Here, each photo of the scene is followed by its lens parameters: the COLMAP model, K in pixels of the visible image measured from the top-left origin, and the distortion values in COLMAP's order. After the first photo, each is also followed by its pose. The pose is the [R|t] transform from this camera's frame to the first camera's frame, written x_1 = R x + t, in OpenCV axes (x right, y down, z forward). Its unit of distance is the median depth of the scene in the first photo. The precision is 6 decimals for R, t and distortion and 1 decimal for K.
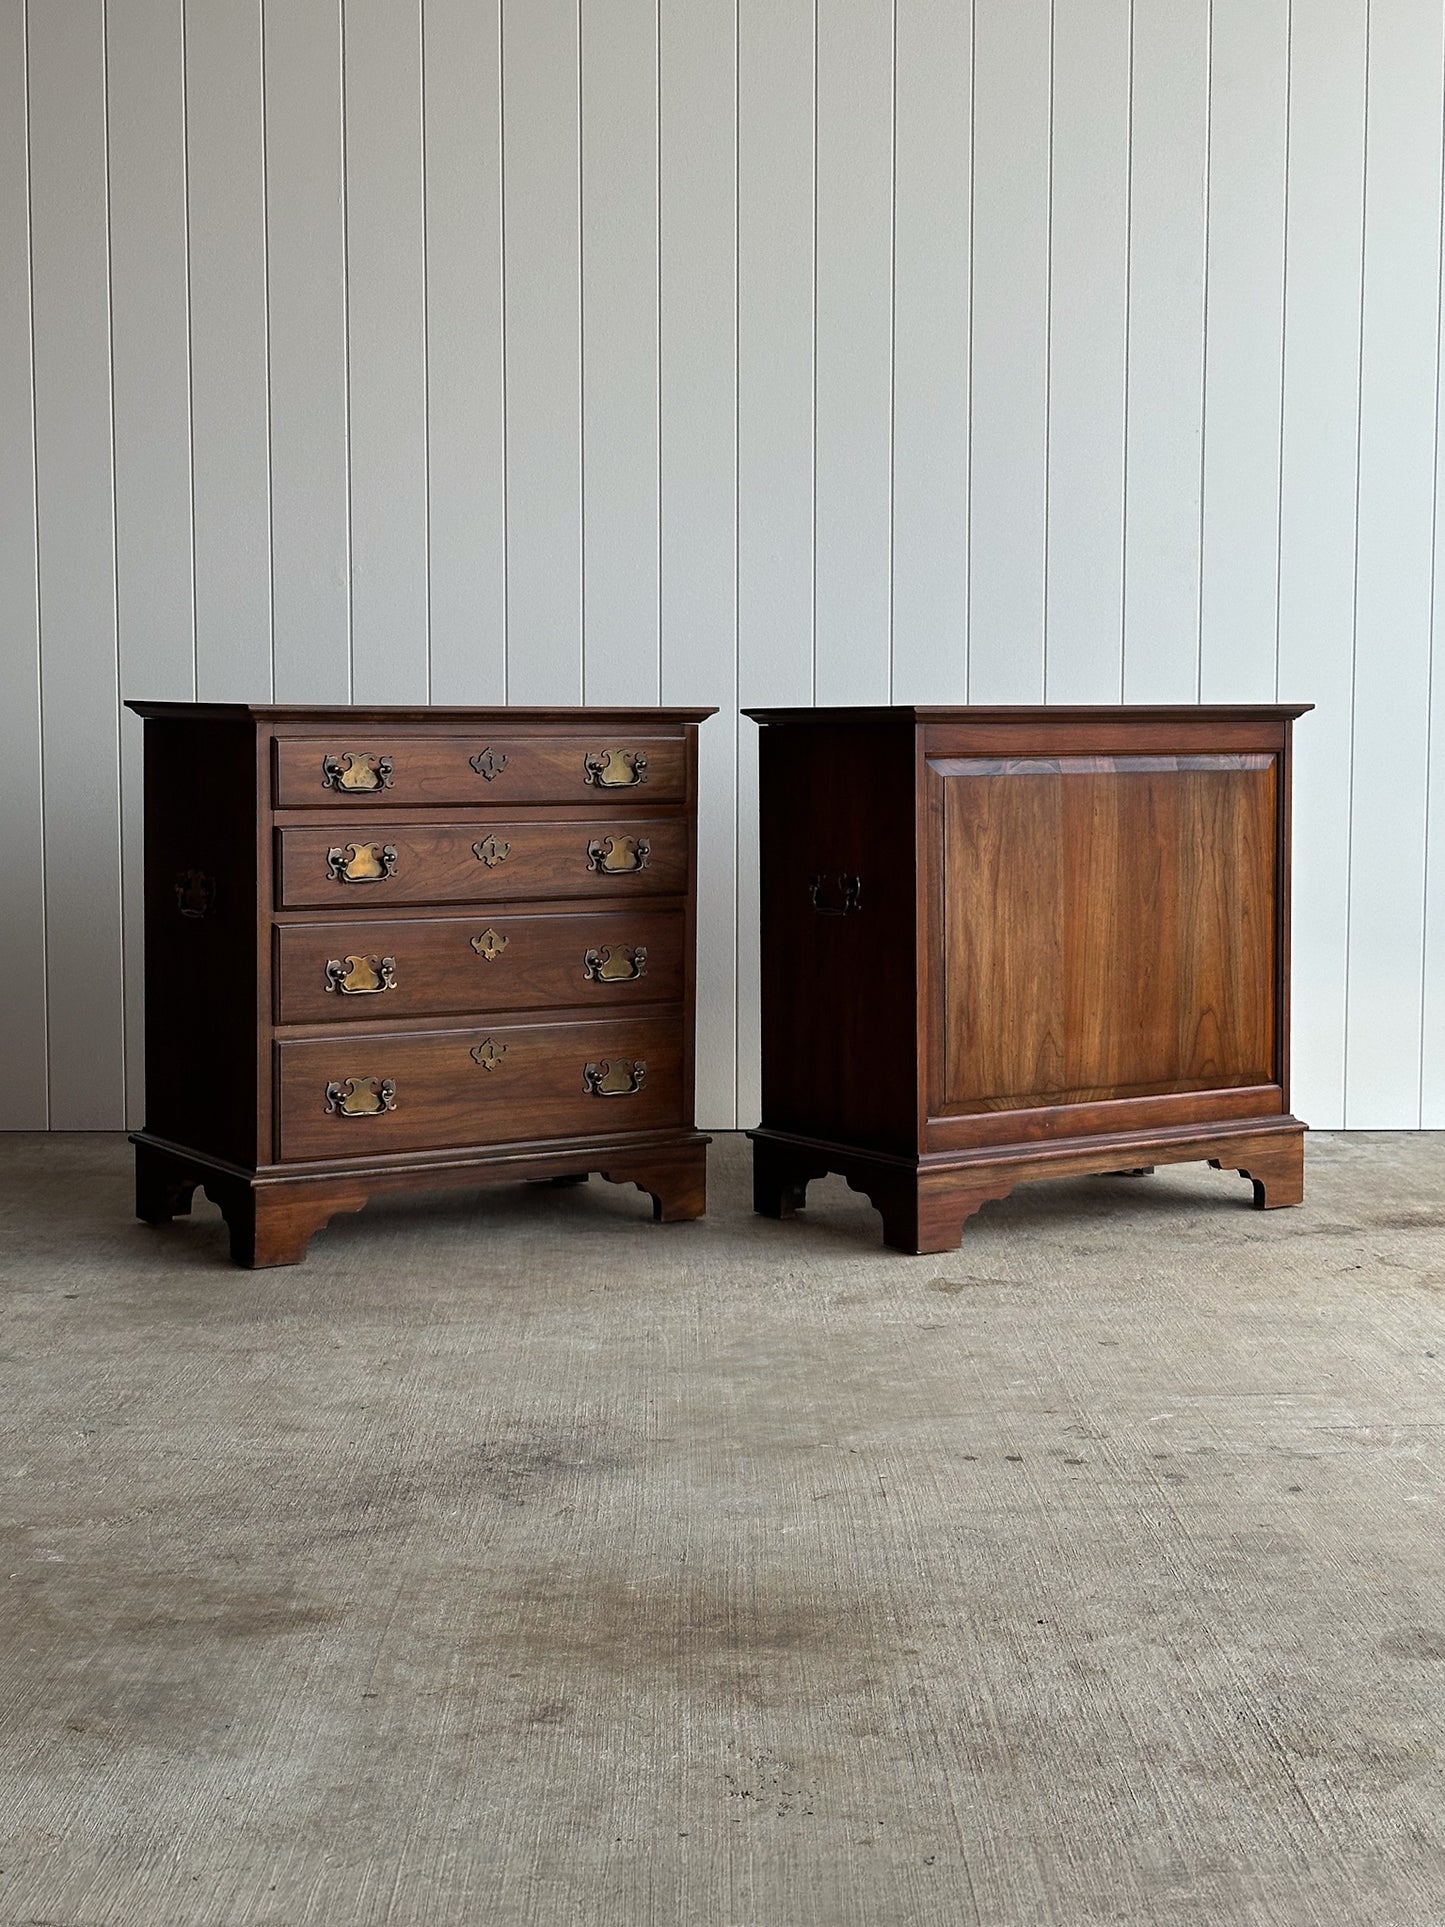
lens RADIAL K [[2689.8, 0, 748.1], [0, 2689.8, 929.4], [0, 0, 1]] dist [0.057791, -0.108601]
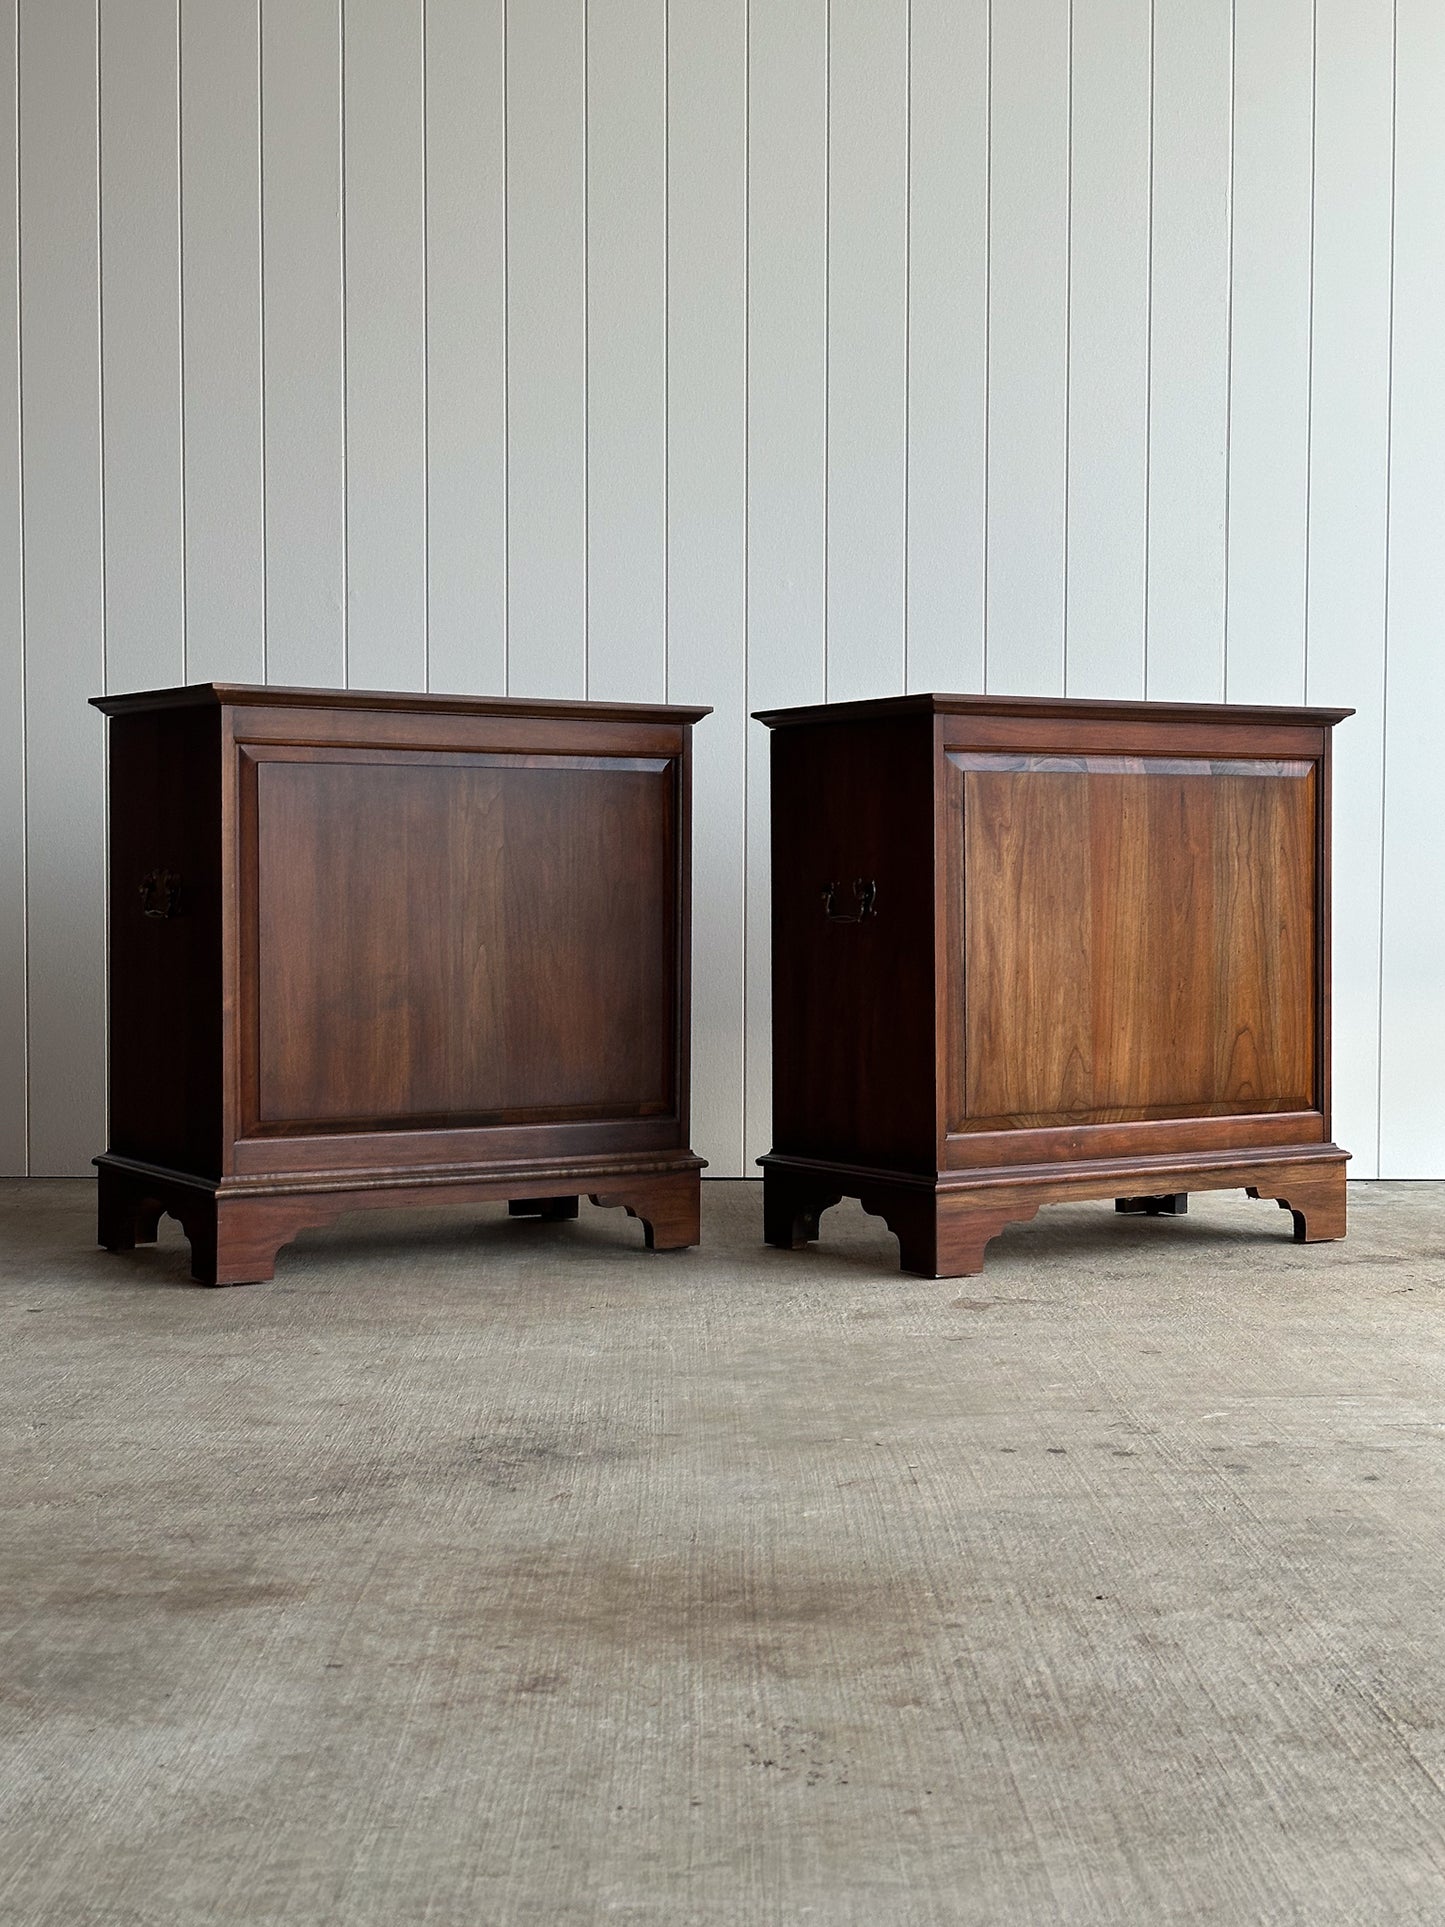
lens RADIAL K [[2686.1, 0, 731.3], [0, 2686.1, 930.5], [0, 0, 1]] dist [0.071407, -0.162867]
pose [[0.999969, -0.002318, -0.007473, -0.003874], [0.002010, 0.999160, -0.040934, 0.062480], [0.007561, 0.040918, 0.999134, 0.092961]]
